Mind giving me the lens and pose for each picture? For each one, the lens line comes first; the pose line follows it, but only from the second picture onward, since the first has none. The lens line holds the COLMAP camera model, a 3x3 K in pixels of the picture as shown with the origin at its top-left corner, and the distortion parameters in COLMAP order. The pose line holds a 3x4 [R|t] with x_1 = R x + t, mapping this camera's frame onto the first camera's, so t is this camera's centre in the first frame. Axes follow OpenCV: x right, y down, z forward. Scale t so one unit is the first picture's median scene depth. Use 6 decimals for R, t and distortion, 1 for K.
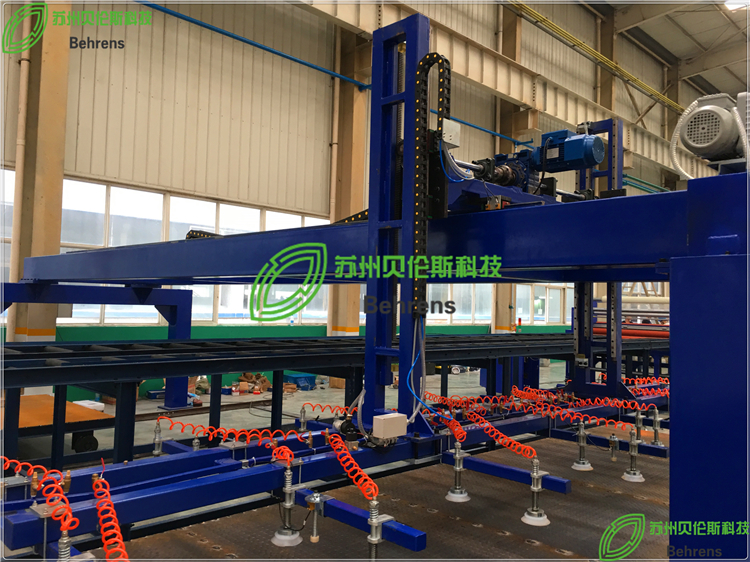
lens RADIAL K [[636.8, 0, 366.3], [0, 636.8, 274.0], [0, 0, 1]] dist [0.072507, -0.078878]
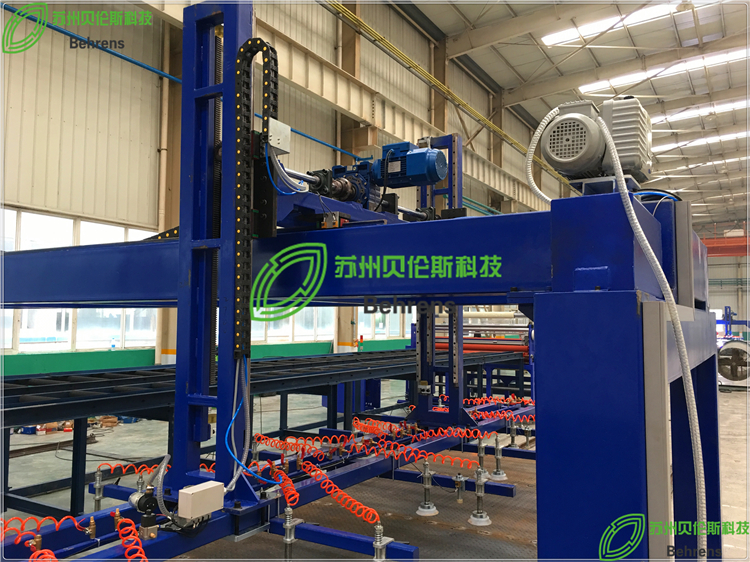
lens RADIAL K [[636.8, 0, 366.3], [0, 636.8, 274.0], [0, 0, 1]] dist [0.072507, -0.078878]
pose [[0.970587, -0.001278, 0.240748, 0.016225], [0.006253, 0.999782, -0.019904, -0.008907], [-0.240670, 0.020824, 0.970384, 0.064622]]
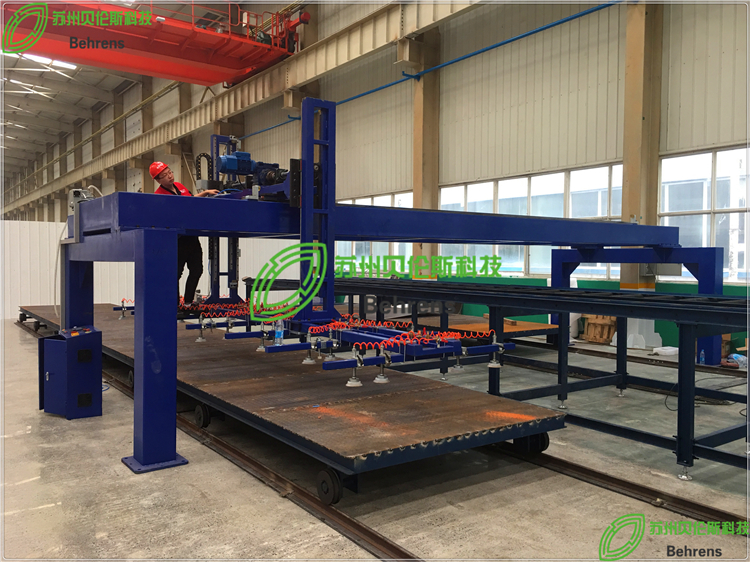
lens RADIAL K [[636.8, 0, 366.3], [0, 636.8, 274.0], [0, 0, 1]] dist [0.072507, -0.078878]
pose [[-0.166530, -0.009864, -0.985987, 1.129874], [0.035192, 0.999253, -0.015941, 0.090627], [0.985408, -0.037354, -0.166059, 0.956147]]
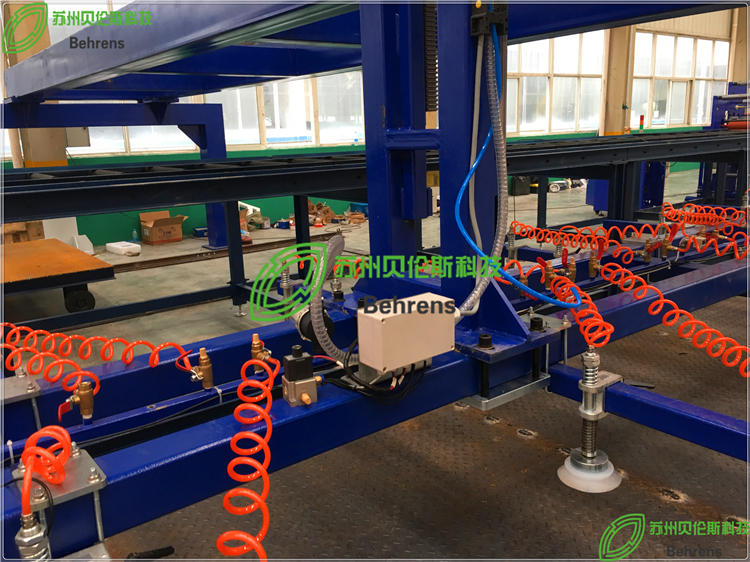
lens RADIAL K [[632.9, 0, 375.0], [0, 632.9, 281.0], [0, 0, 1]] dist [0.043106, -0.002826]
pose [[0.990189, -0.032004, -0.136019, 0.025901], [0.068636, 0.959293, 0.273946, 0.040894], [0.121715, -0.280594, 0.952078, 0.246600]]
